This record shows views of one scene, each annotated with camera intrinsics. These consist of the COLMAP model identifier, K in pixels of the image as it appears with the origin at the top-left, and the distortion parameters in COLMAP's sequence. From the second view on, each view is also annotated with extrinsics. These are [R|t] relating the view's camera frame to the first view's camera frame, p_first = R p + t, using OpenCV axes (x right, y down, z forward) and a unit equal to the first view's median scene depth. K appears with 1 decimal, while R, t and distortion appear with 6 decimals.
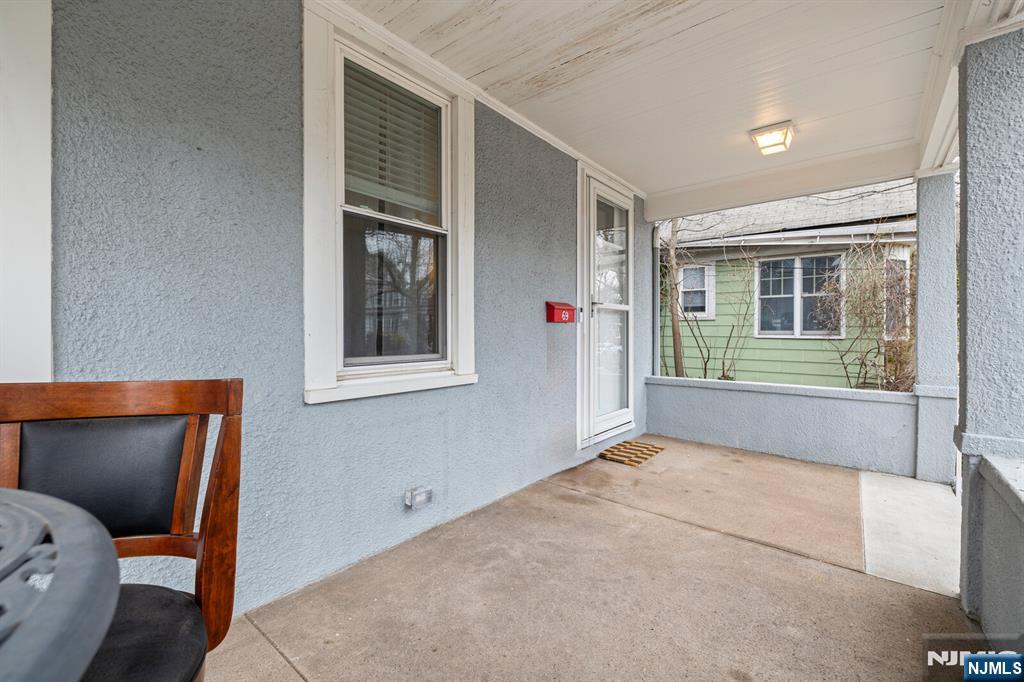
lens RADIAL K [[435.7, 0, 510.6], [0, 435.7, 337.3], [0, 0, 1]] dist [-0.001057, -0.000198]
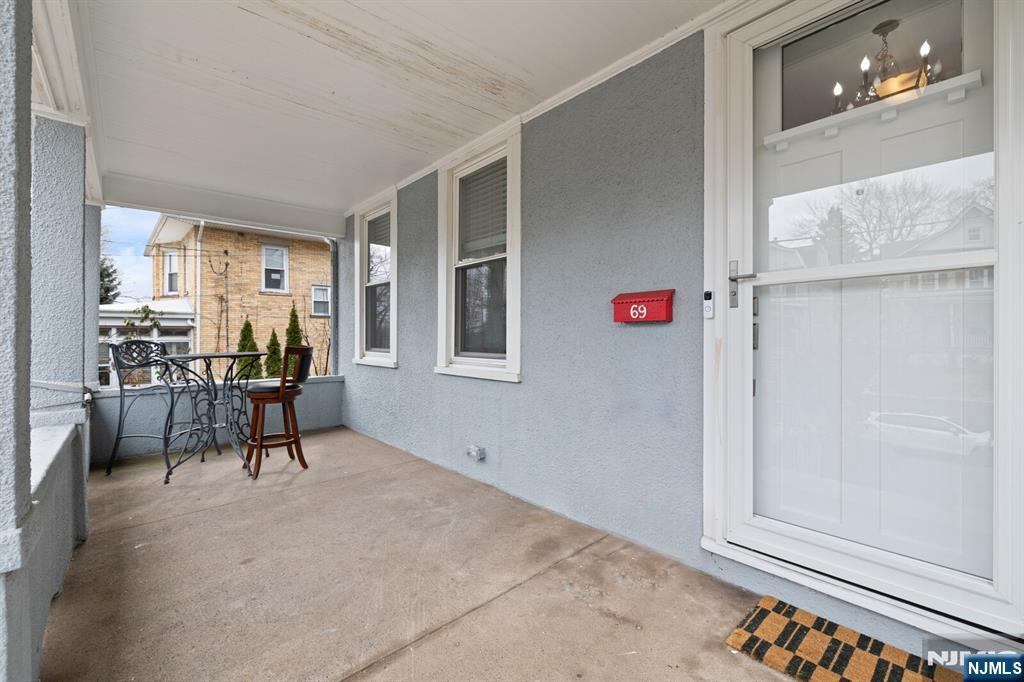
lens RADIAL K [[435.7, 0, 510.6], [0, 435.7, 337.3], [0, 0, 1]] dist [-0.001057, -0.000198]
pose [[-0.157088, 0.002704, -0.987581, 1.074710], [-0.011806, 0.999920, 0.004616, -0.015108], [0.987514, 0.012385, -0.157044, 1.218610]]
